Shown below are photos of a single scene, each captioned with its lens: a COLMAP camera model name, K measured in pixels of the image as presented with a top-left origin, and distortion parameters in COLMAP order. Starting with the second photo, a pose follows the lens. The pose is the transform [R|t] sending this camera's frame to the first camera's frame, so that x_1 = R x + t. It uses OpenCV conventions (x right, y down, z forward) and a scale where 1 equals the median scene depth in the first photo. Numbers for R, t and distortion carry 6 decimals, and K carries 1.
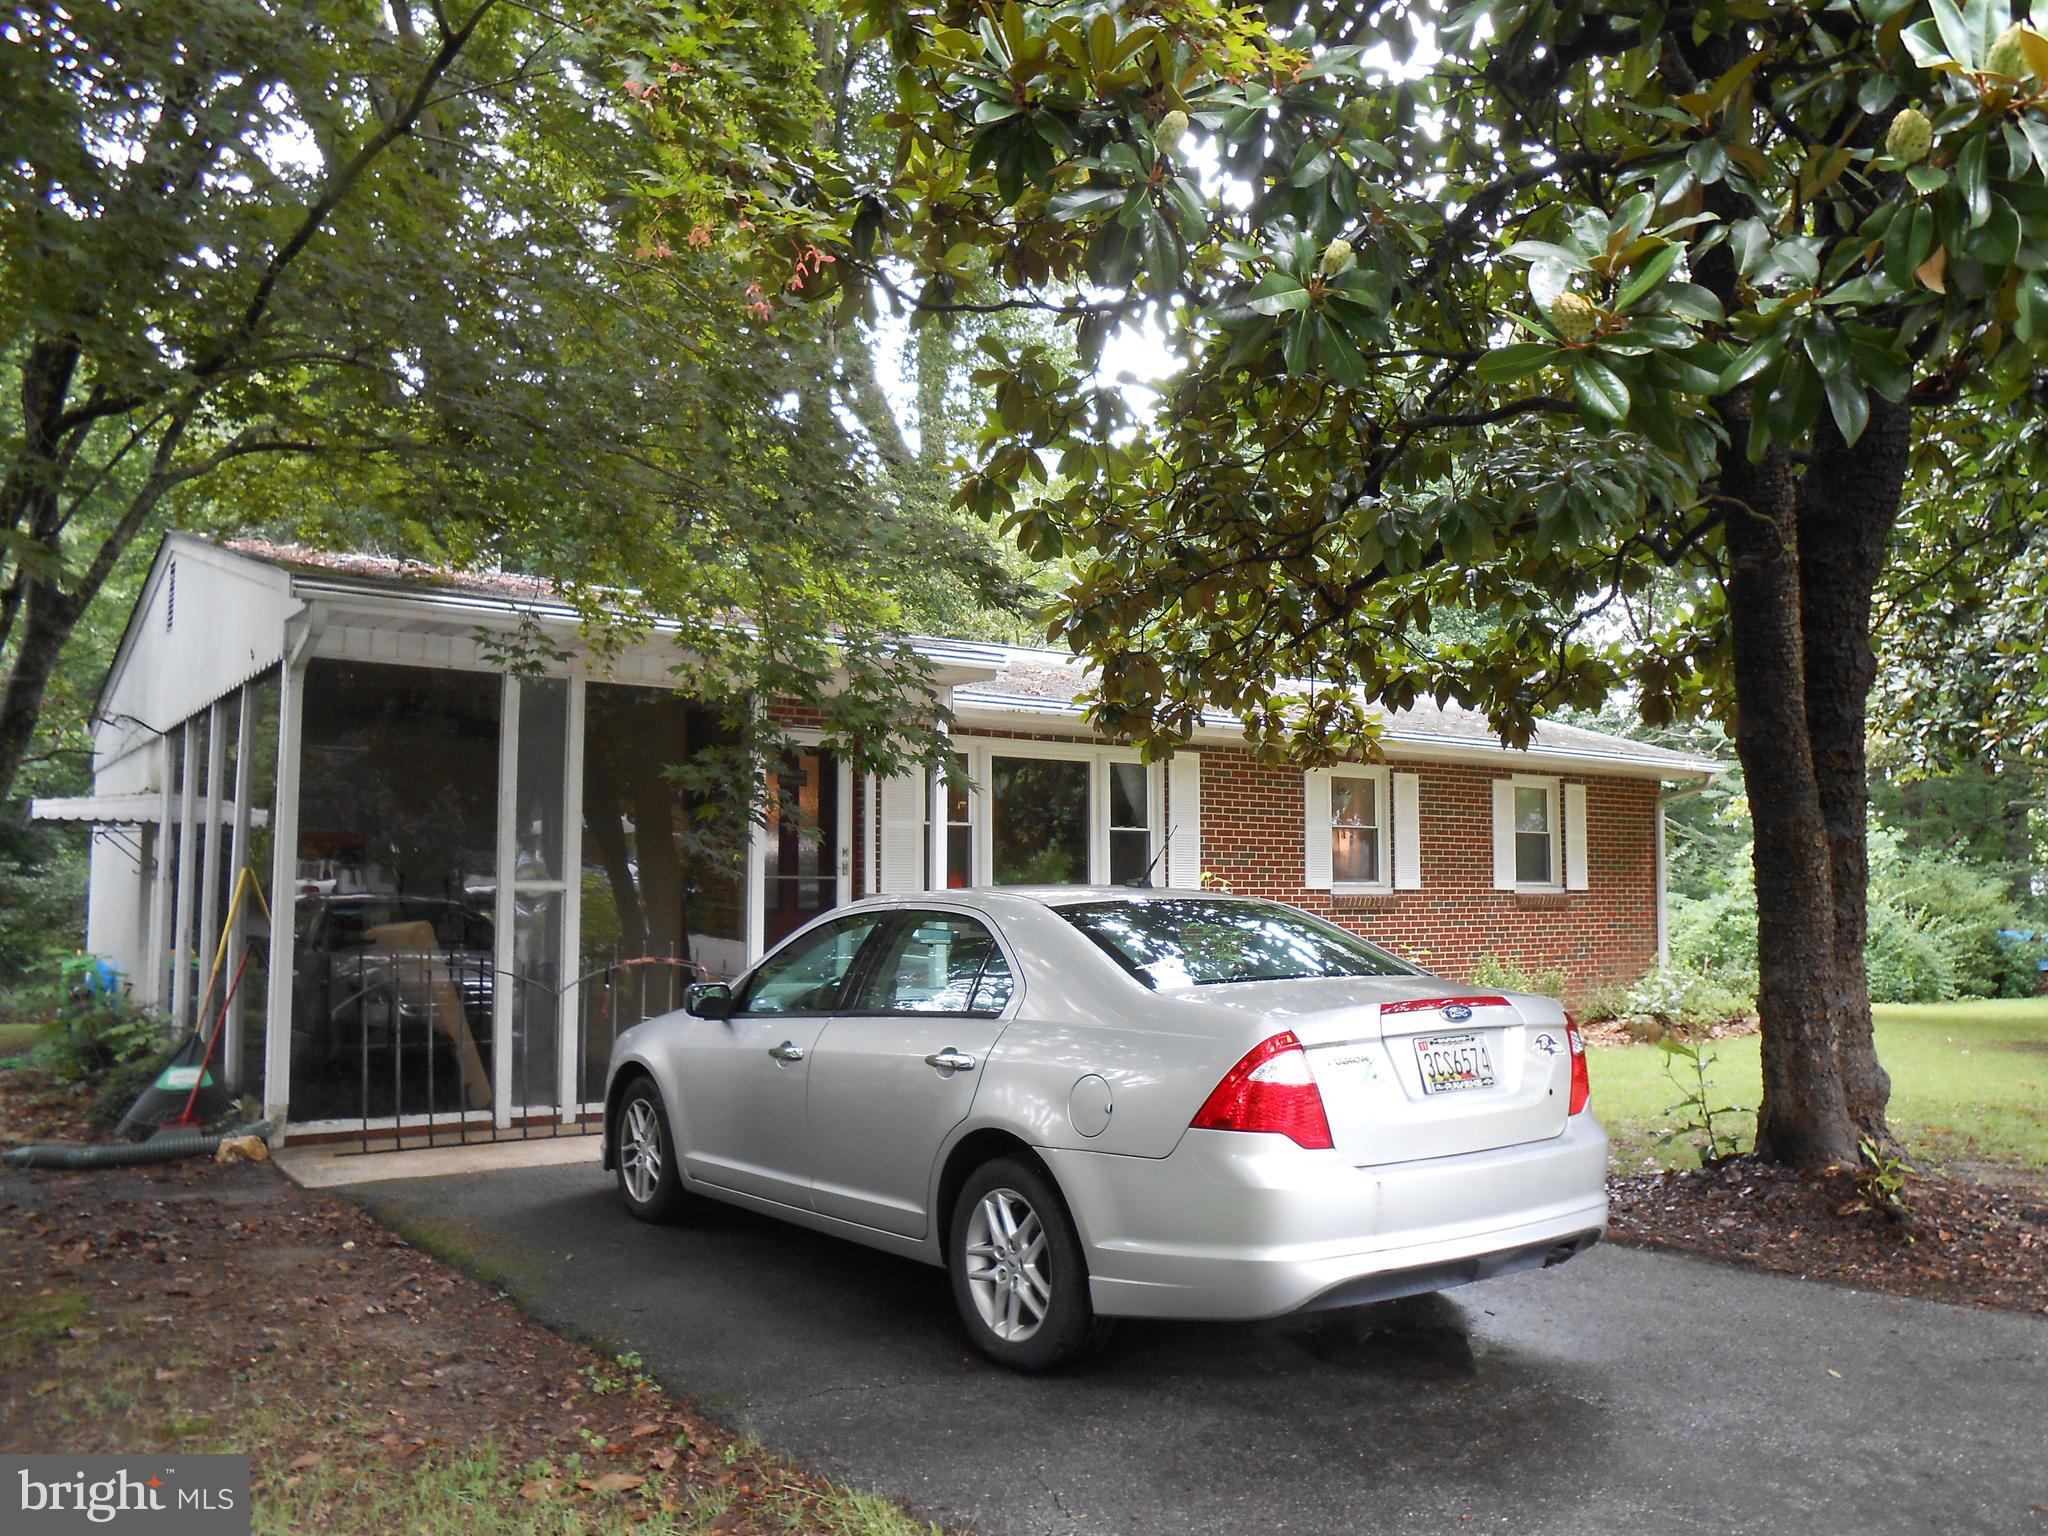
lens RADIAL K [[1568.4, 0, 1024.4], [0, 1568.4, 770.5], [0, 0, 1]] dist [-0.009153, -0.002739]
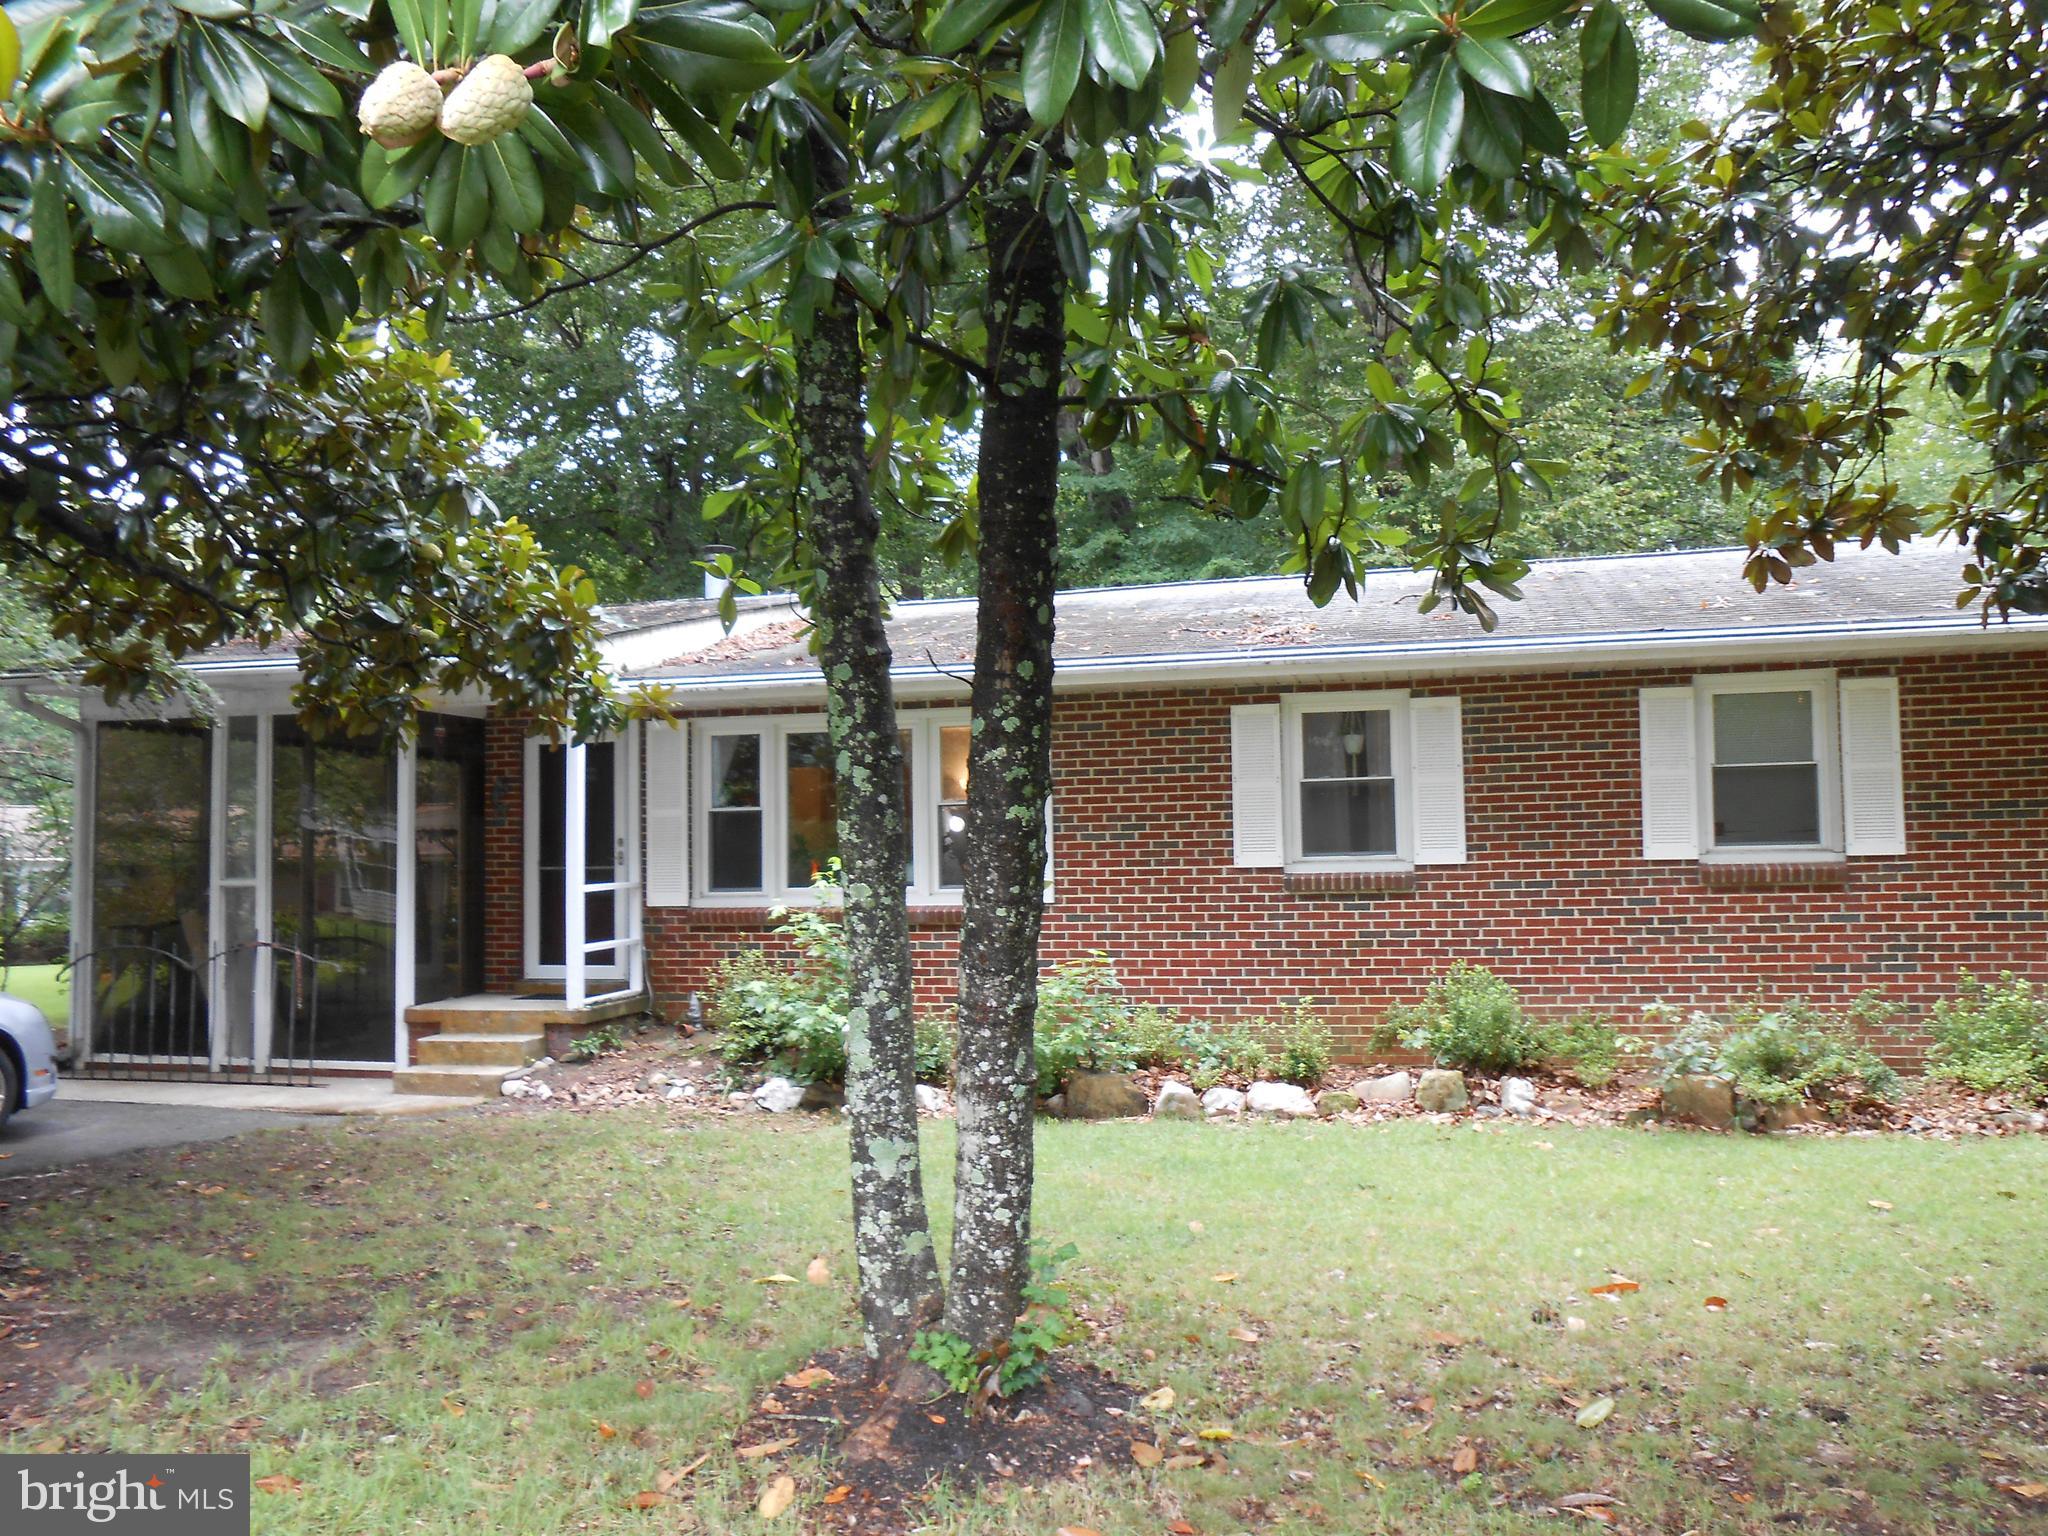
lens RADIAL K [[1568.4, 0, 1024.7], [0, 1568.4, 771.8], [0, 0, 1]] dist [-0.009153, -0.002739]
pose [[0.642074, -0.064265, -0.763945, 0.708597], [0.074465, 0.996996, -0.021285, 0.039097], [0.763018, -0.043221, 0.644931, 0.450413]]
